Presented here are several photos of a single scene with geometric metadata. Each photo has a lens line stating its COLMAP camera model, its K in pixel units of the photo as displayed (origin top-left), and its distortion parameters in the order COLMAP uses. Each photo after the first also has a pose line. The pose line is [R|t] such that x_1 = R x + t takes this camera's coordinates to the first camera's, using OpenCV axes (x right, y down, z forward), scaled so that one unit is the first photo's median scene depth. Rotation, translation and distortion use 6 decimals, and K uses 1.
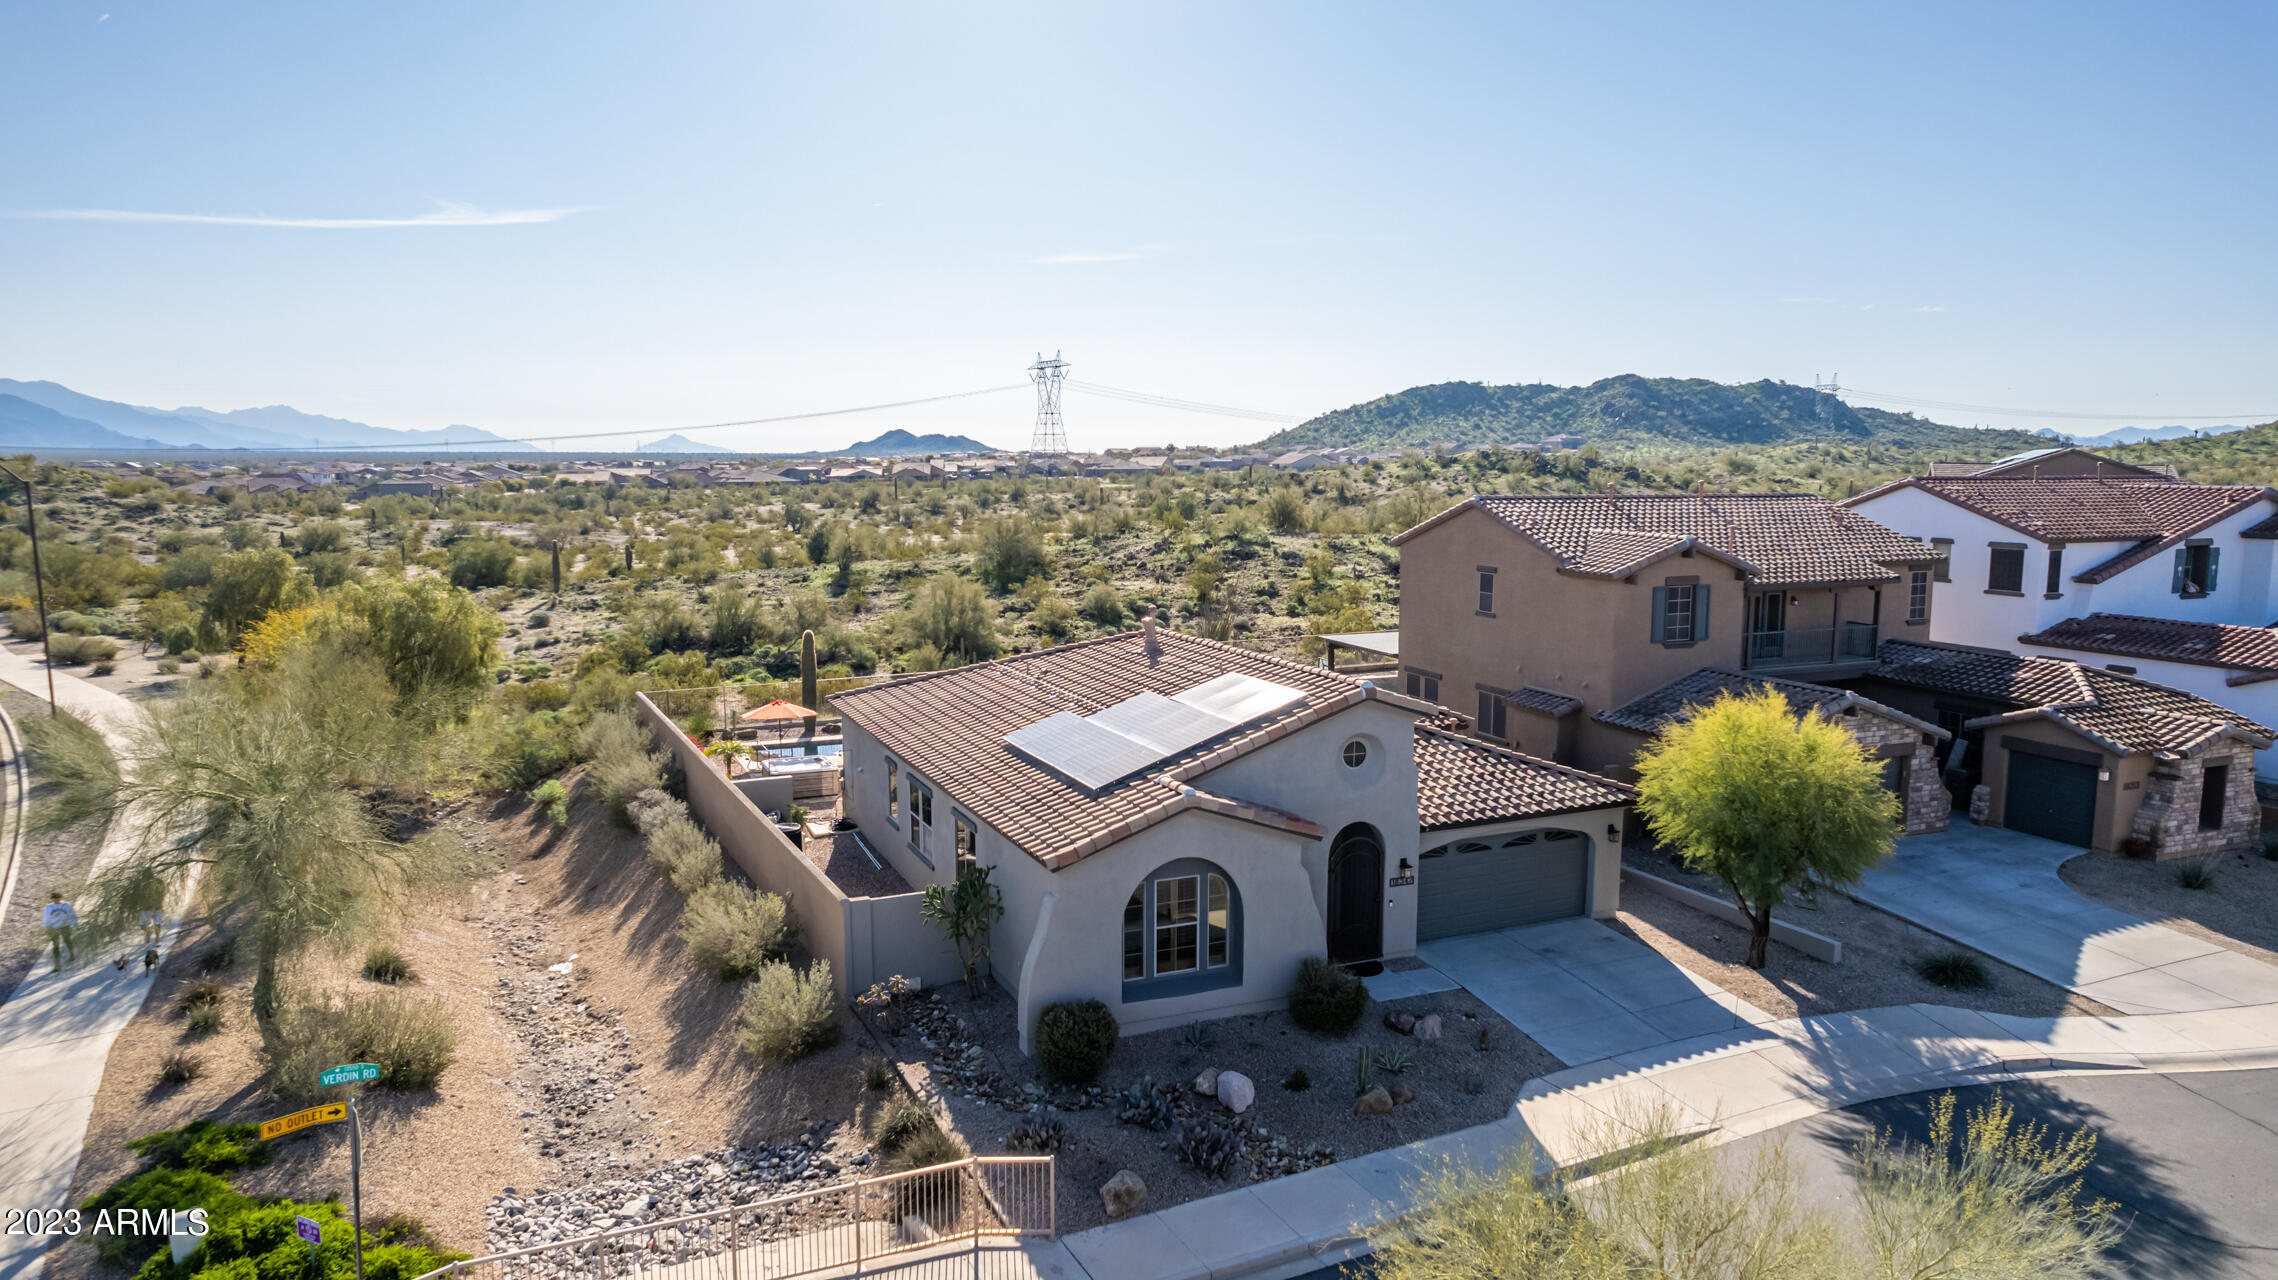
lens RADIAL K [[1454.1, 0, 1136.3], [0, 1454.1, 634.5], [0, 0, 1]] dist [-0.068830, 0.061020]
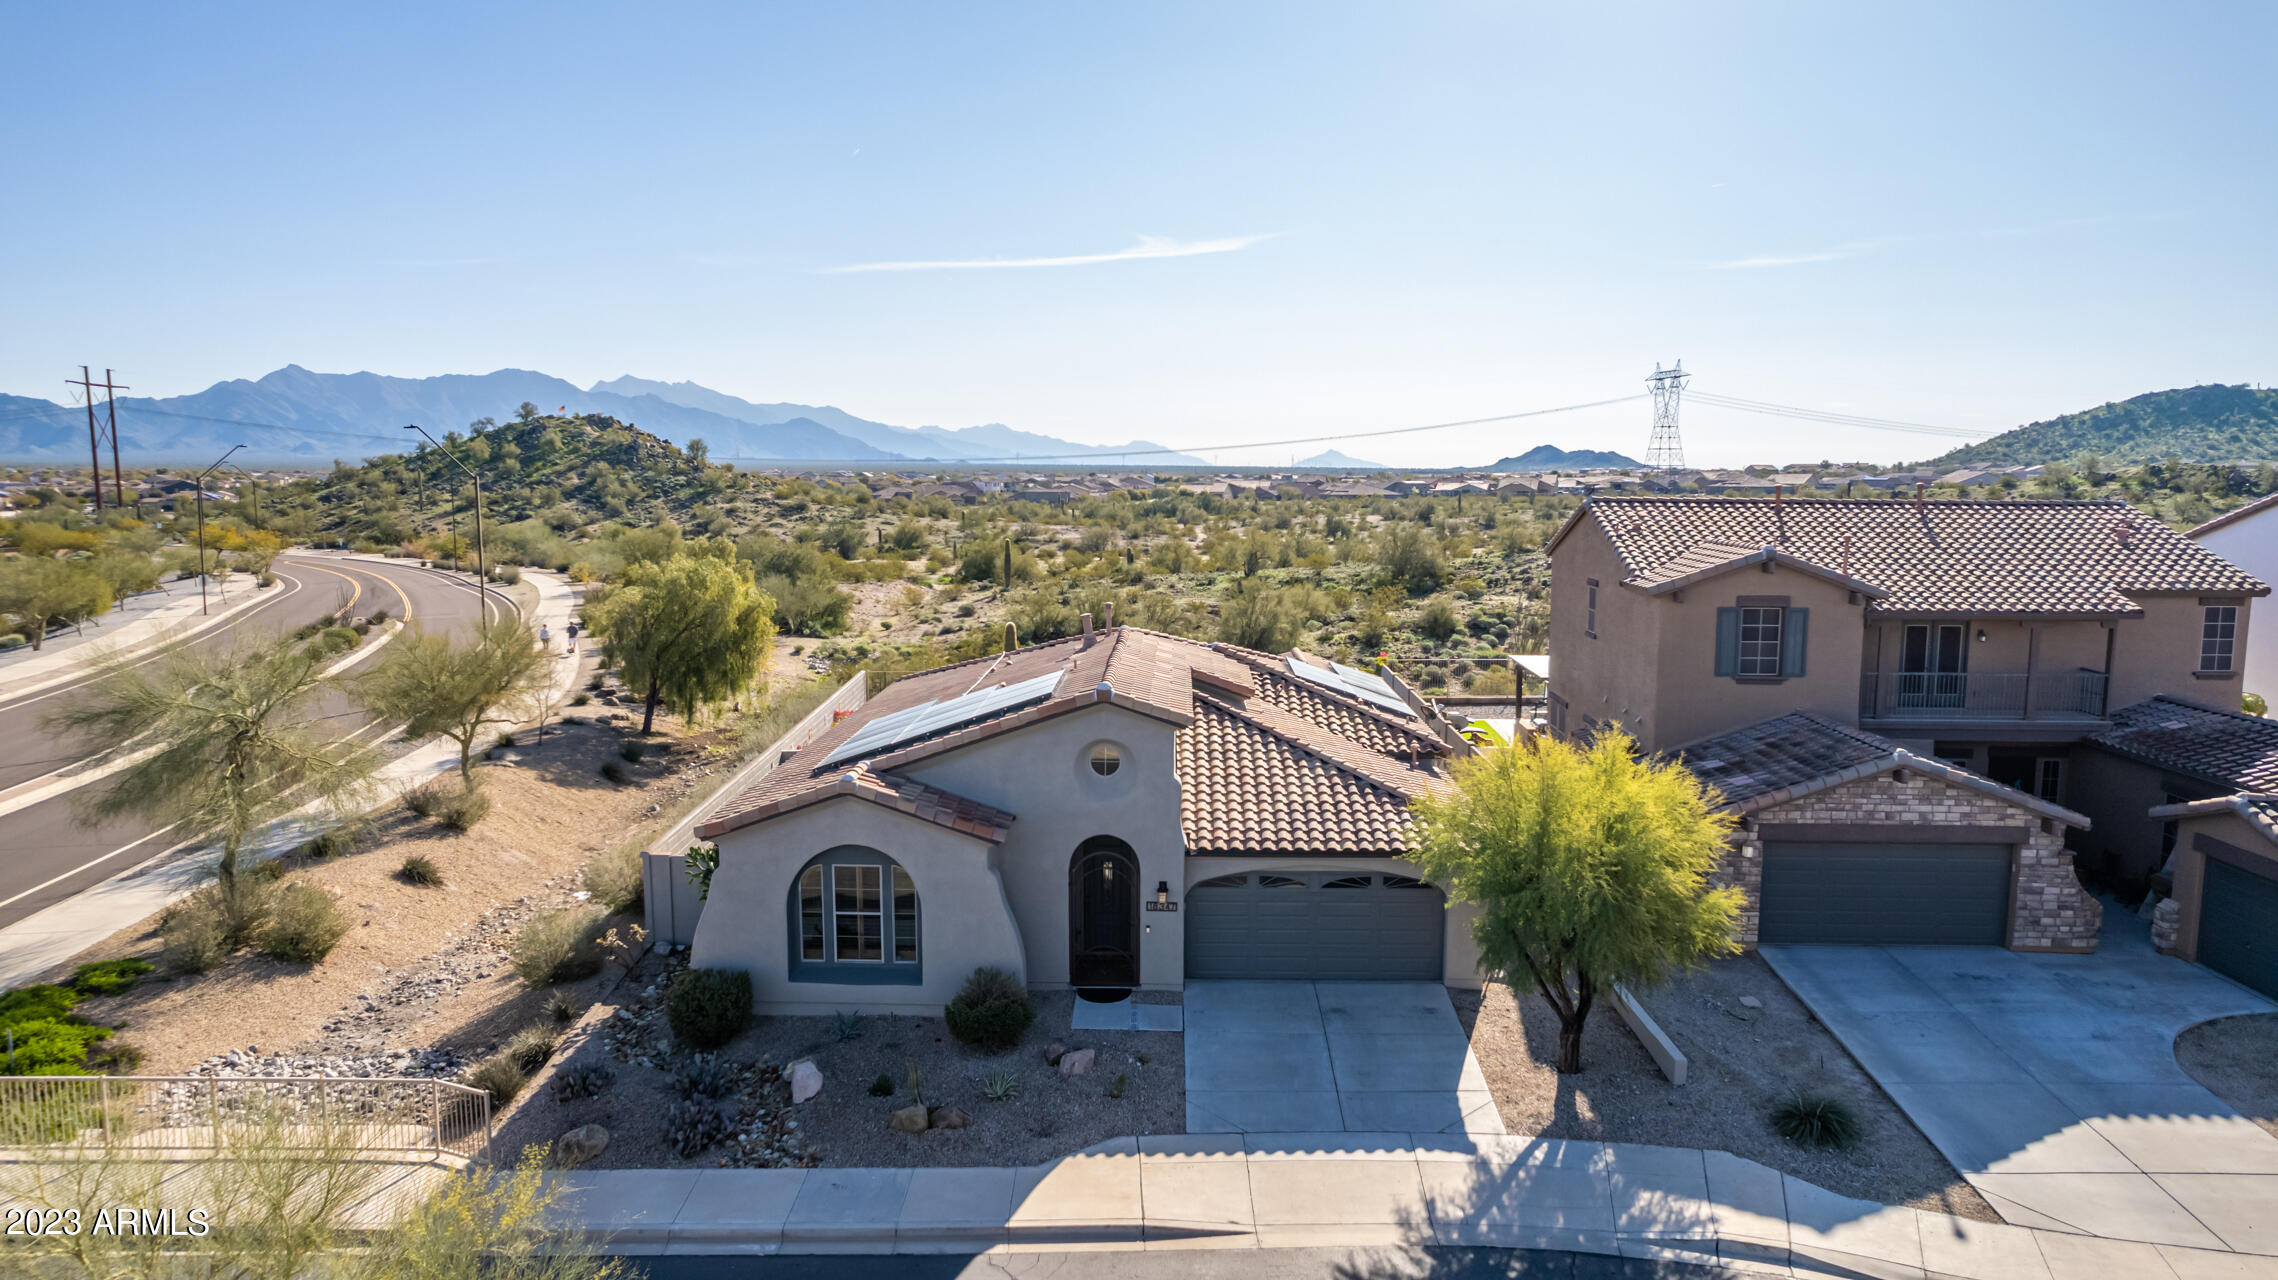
lens RADIAL K [[1454.1, 0, 1136.3], [0, 1454.1, 634.5], [0, 0, 1]] dist [-0.068830, 0.061020]
pose [[0.905758, 0.049968, -0.420839, 0.434071], [-0.054431, 0.998517, 0.001408, -0.000697], [0.420285, 0.021631, 0.907134, 0.129696]]
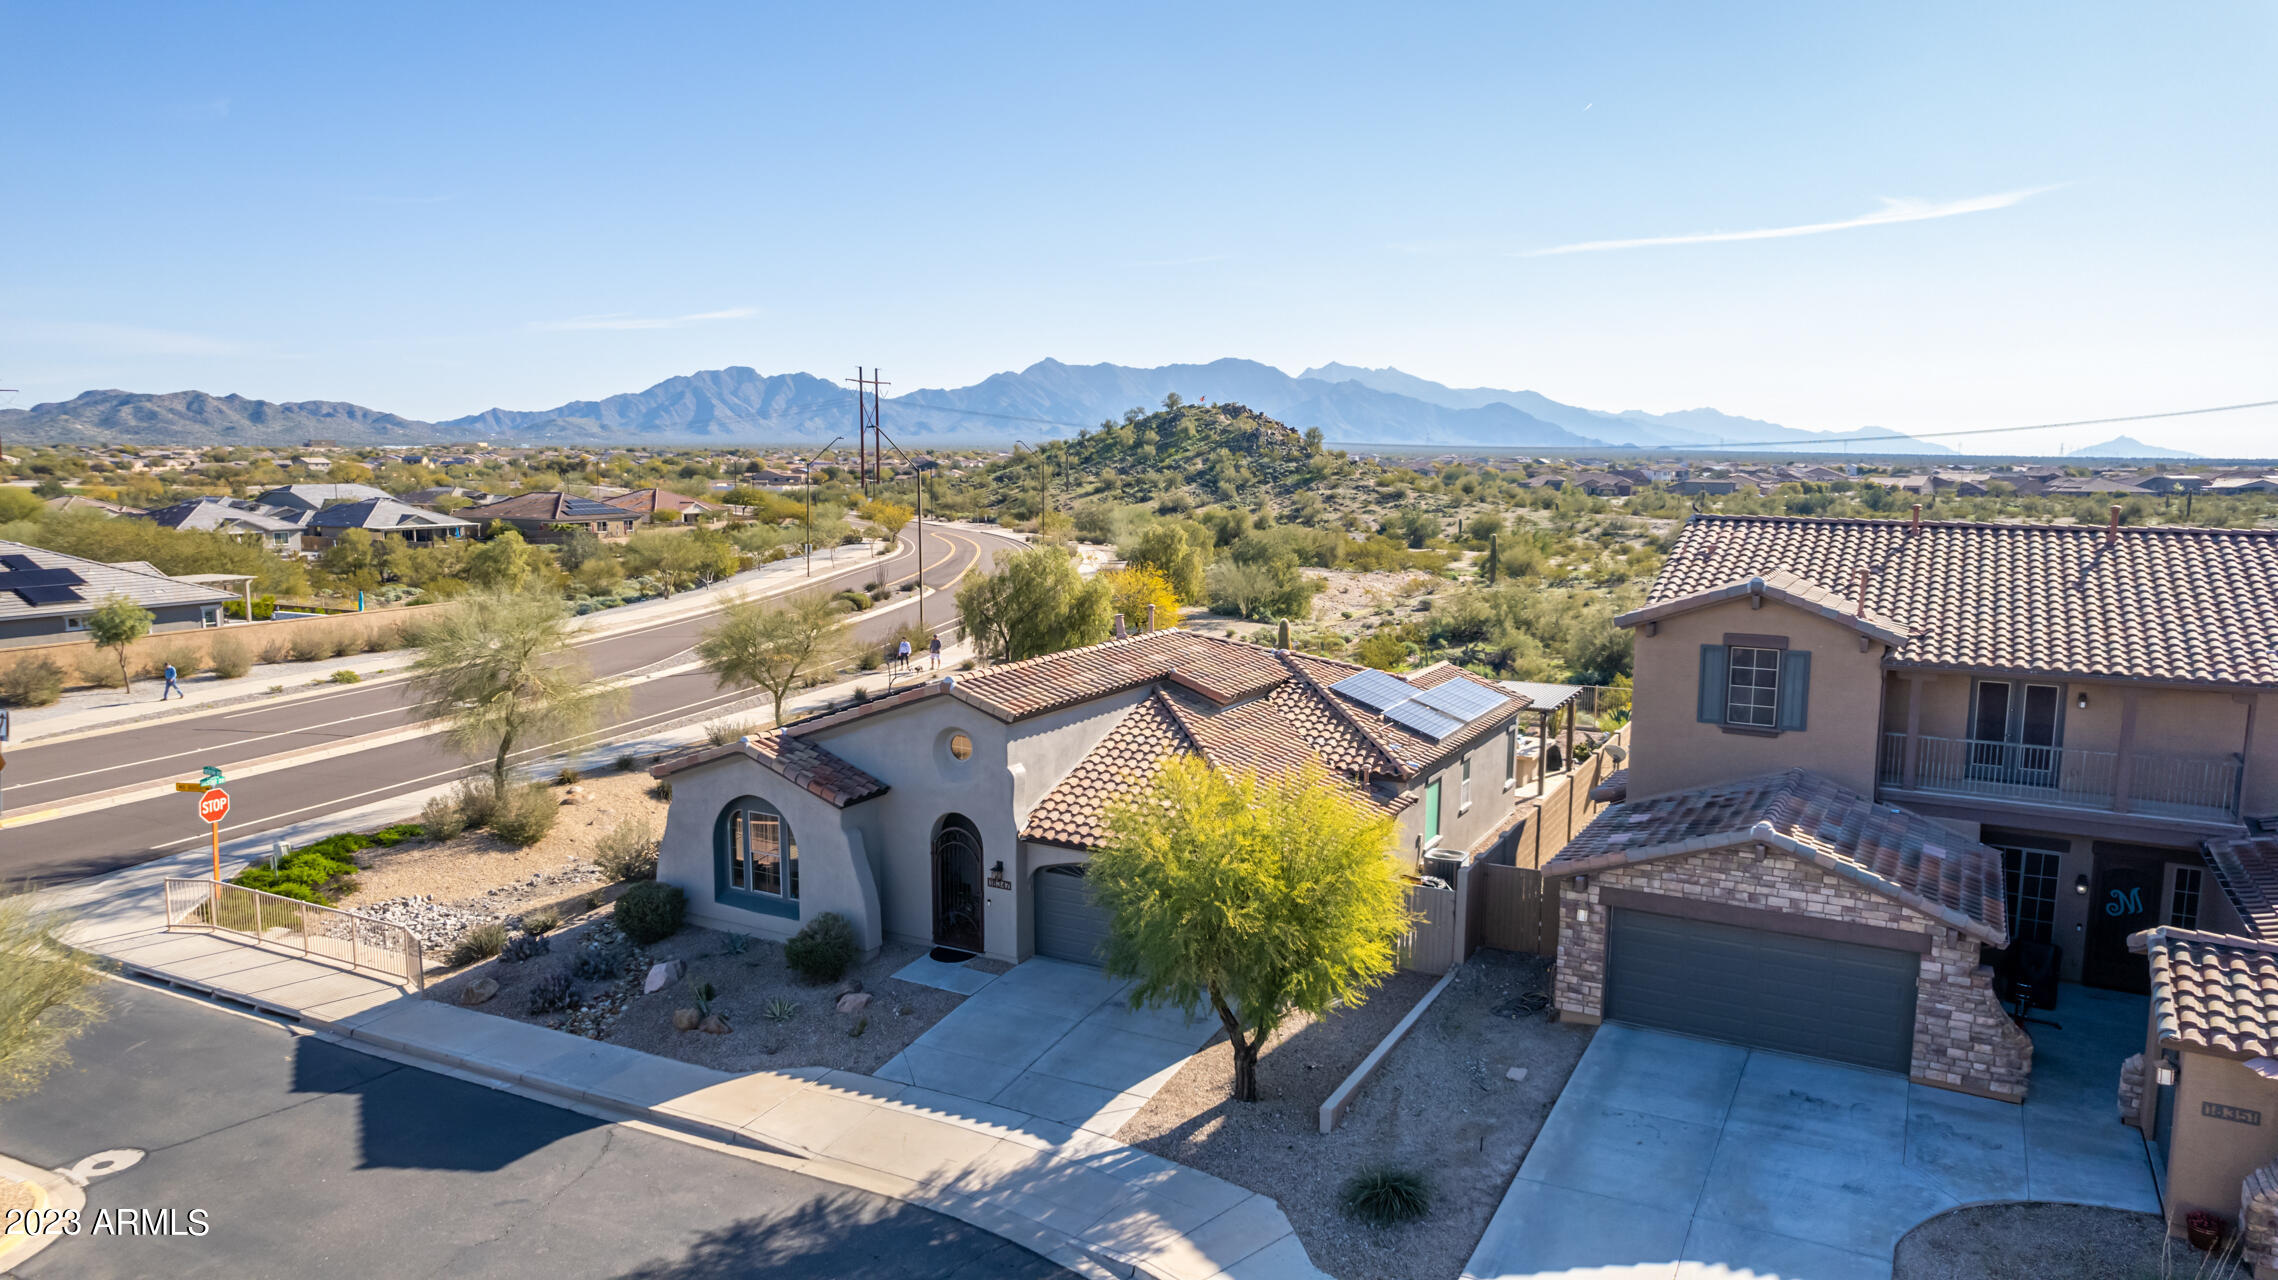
lens RADIAL K [[1454.1, 0, 1136.3], [0, 1454.1, 634.5], [0, 0, 1]] dist [-0.068830, 0.061020]
pose [[0.618722, 0.101782, -0.778989, 0.801039], [-0.102462, 0.993557, 0.048436, -0.047036], [0.778900, 0.049848, 0.625164, 0.351037]]
